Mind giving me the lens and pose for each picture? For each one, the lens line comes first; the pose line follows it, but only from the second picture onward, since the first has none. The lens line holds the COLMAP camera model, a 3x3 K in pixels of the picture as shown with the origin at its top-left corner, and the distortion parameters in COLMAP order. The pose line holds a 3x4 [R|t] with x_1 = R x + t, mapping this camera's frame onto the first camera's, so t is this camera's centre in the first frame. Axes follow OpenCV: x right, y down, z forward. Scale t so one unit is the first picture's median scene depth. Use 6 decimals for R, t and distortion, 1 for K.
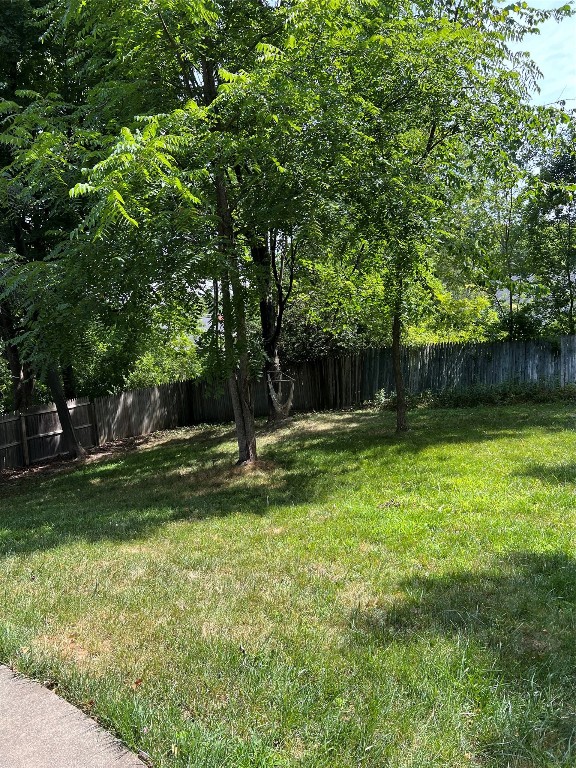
lens RADIAL K [[578.0, 0, 288.4], [0, 578.0, 380.6], [0, 0, 1]] dist [0.003801, 0.000248]
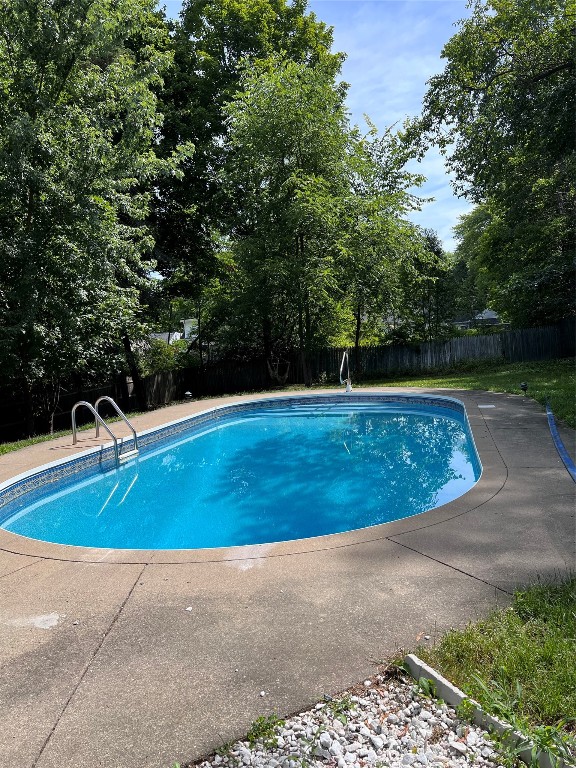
lens RADIAL K [[578.0, 0, 290.8], [0, 578.0, 384.6], [0, 0, 1]] dist [0.003801, 0.000248]
pose [[0.962484, 0.007908, 0.271224, -0.401673], [-0.003468, 0.999852, -0.016845, 0.082914], [-0.271317, 0.015273, 0.962369, -0.624292]]
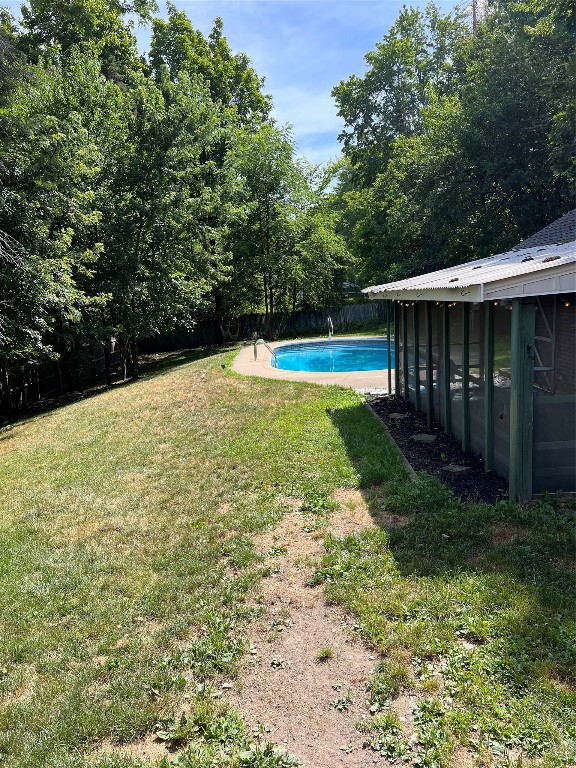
lens RADIAL K [[578.0, 0, 284.9], [0, 578.0, 383.6], [0, 0, 1]] dist [0.003801, 0.000248]
pose [[0.857355, -0.046650, 0.512606, -0.933427], [0.026351, 0.998557, 0.046801, 0.118388], [-0.514050, -0.026617, 0.857347, -1.041874]]
